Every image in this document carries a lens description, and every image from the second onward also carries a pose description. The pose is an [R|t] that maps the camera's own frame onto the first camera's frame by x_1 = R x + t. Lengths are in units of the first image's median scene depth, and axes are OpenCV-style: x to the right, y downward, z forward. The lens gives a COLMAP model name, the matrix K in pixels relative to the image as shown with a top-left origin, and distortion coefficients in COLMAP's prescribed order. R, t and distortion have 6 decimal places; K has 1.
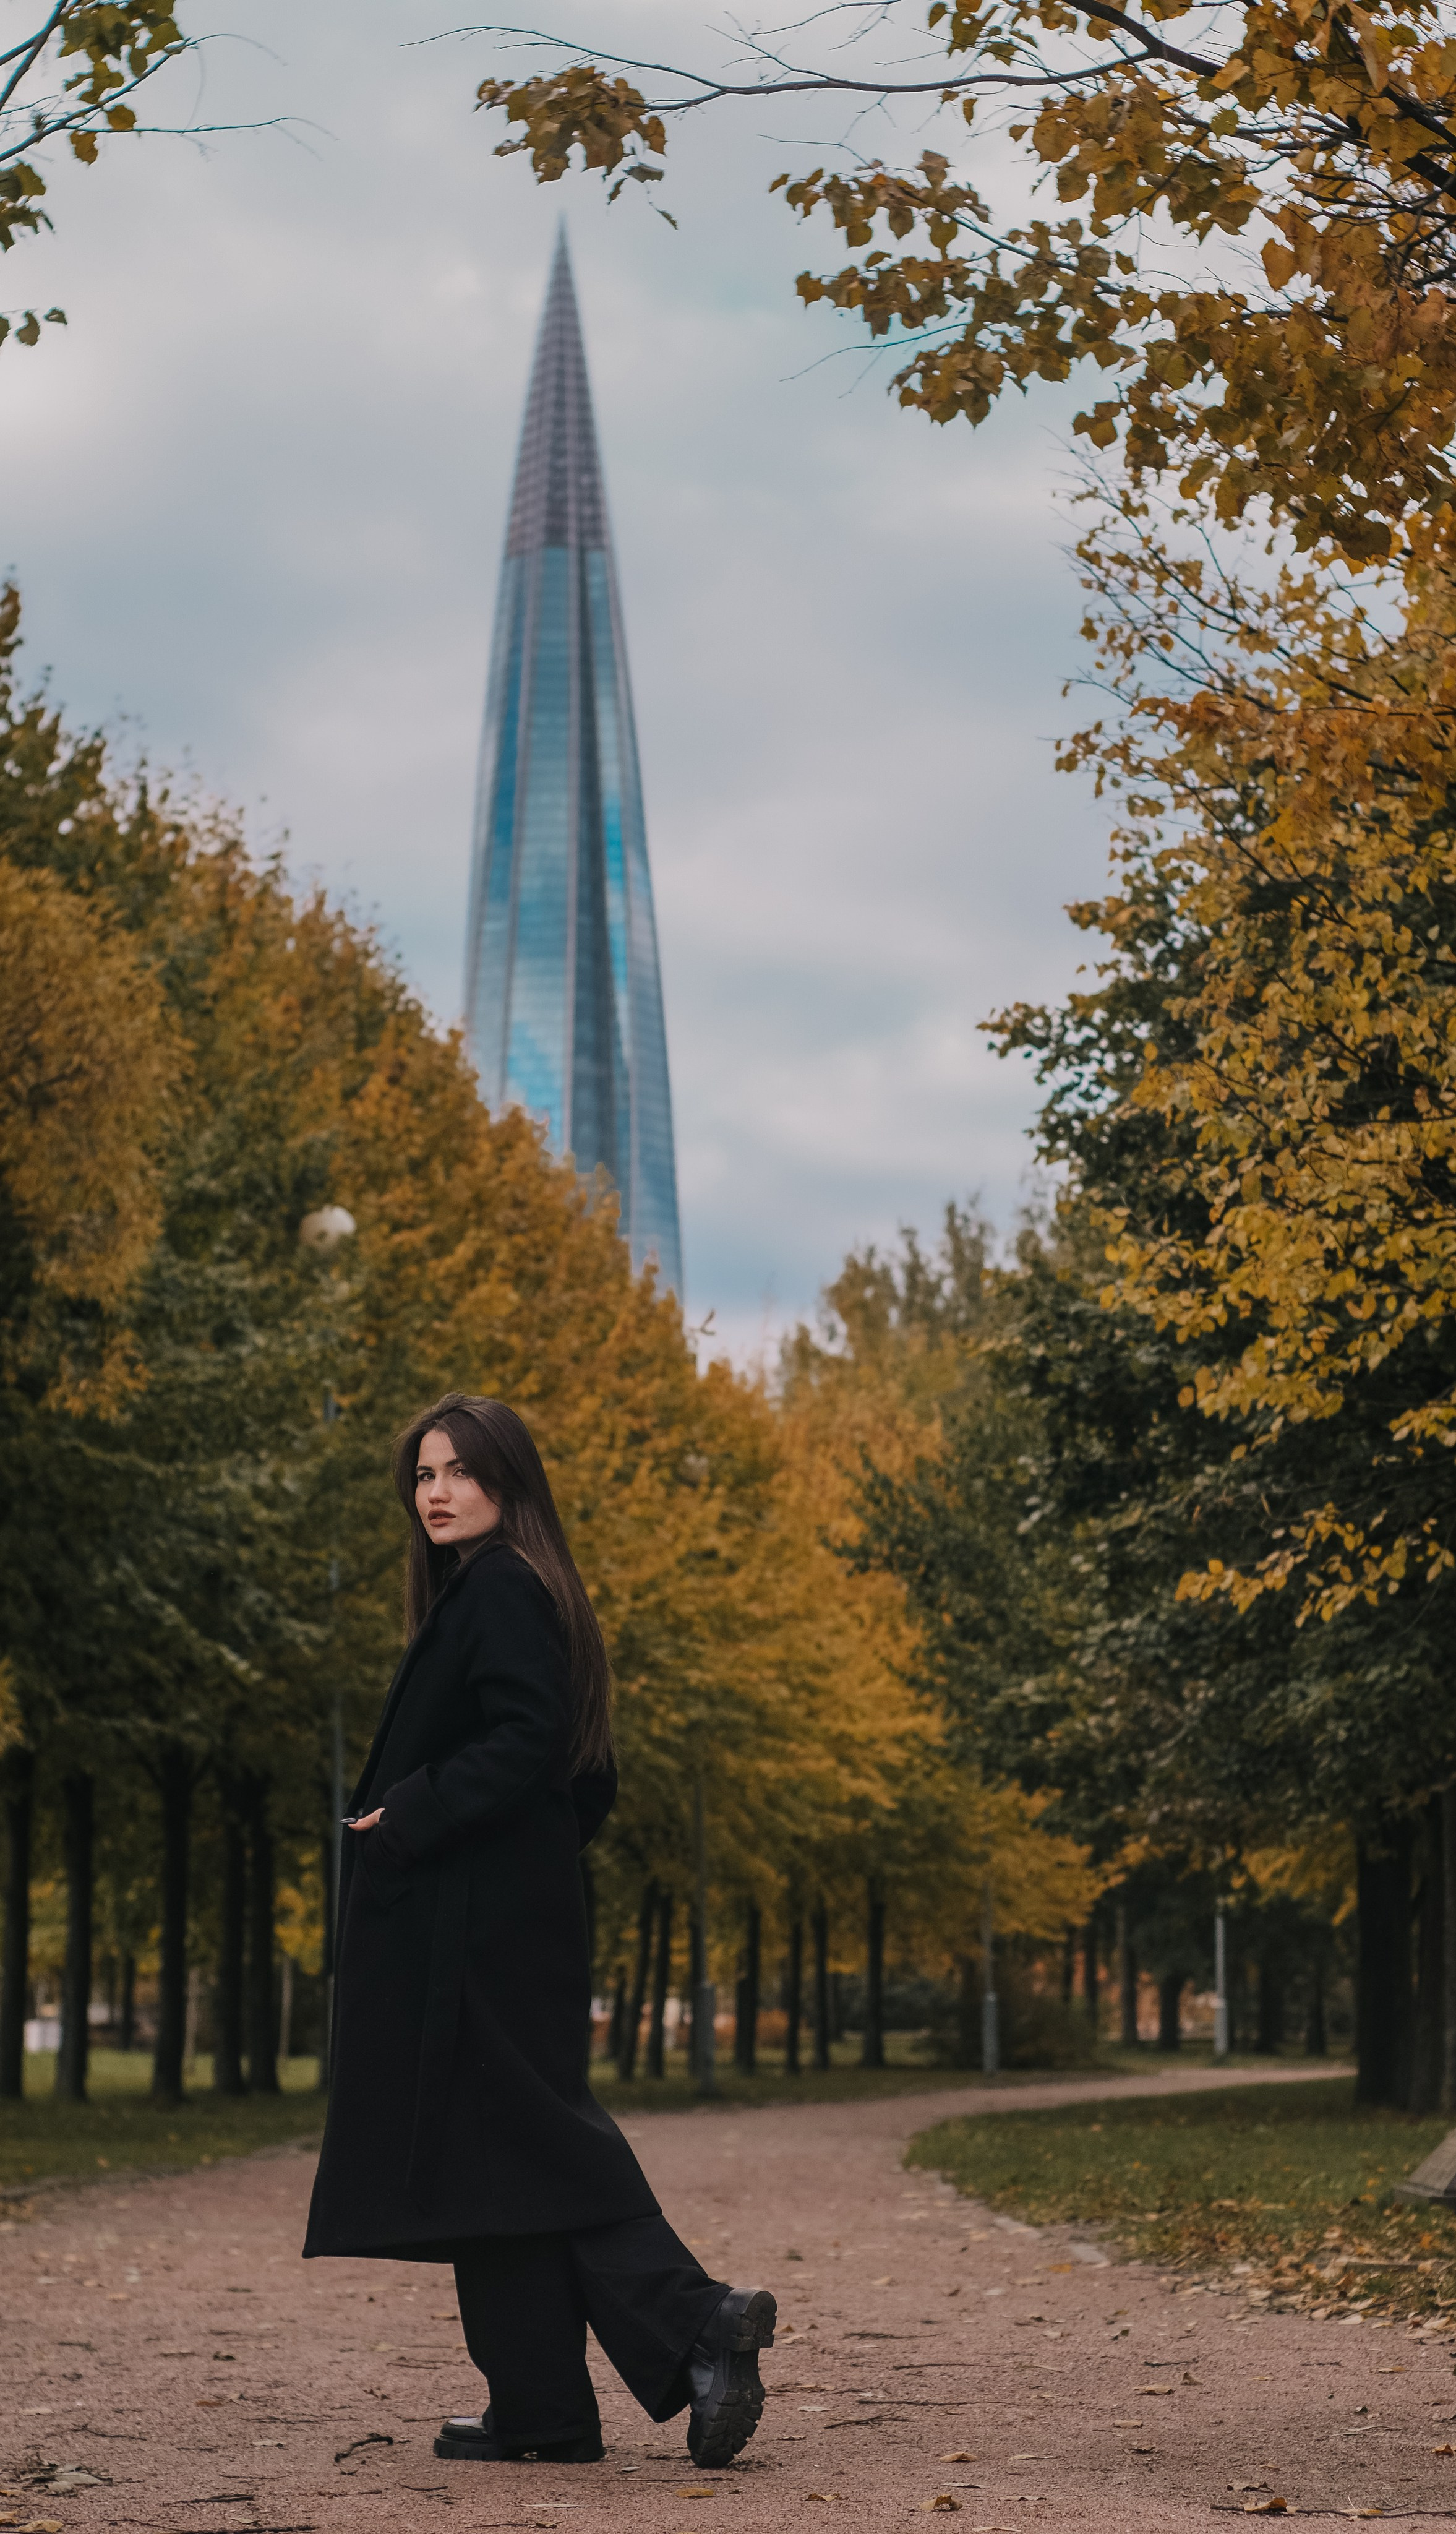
lens RADIAL K [[9065.0, 0, 728.0], [0, 9065.0, 1267.0], [0, 0, 1]] dist [-0.047792, -0.270226]
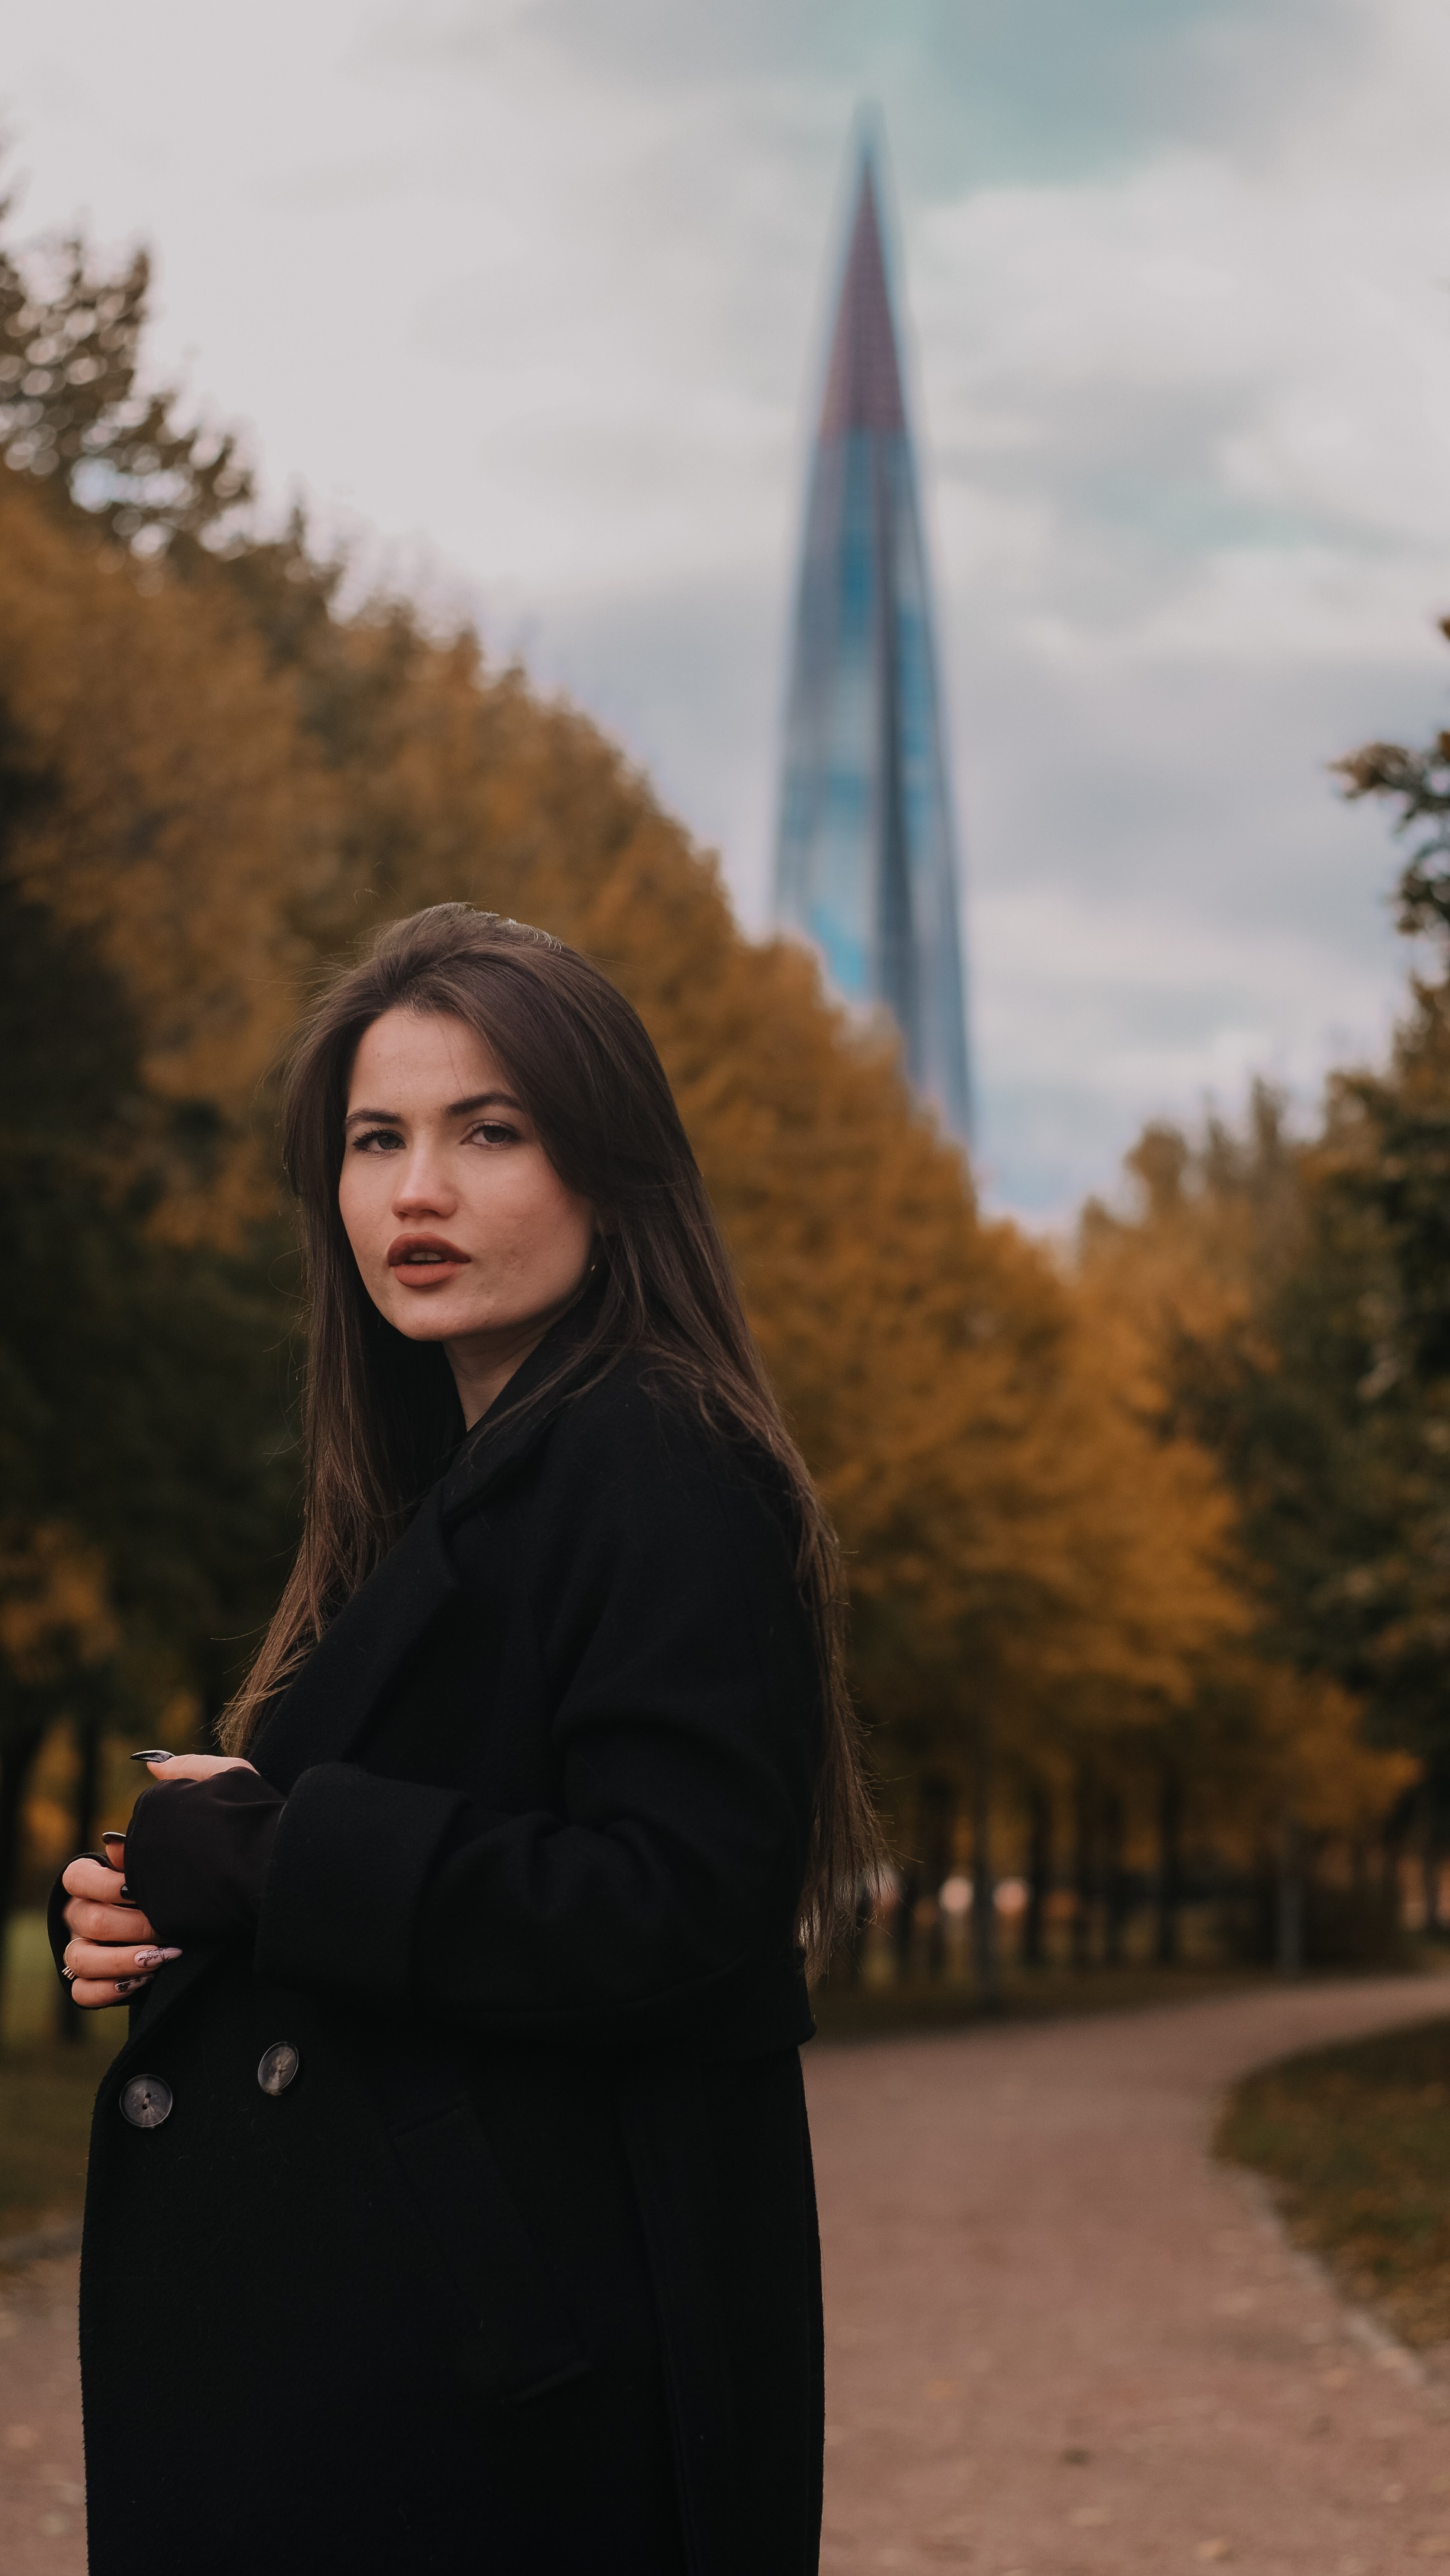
lens RADIAL K [[8560.3, 0, 725.7], [0, 8560.3, 1430.4], [0, 0, 1]] dist [-0.065200, 14.419153]
pose [[0.999357, 0.007525, -0.035064, 0.001183], [-0.006384, 0.999450, 0.032550, 0.004543], [0.035290, -0.032305, 0.998855, 0.137700]]
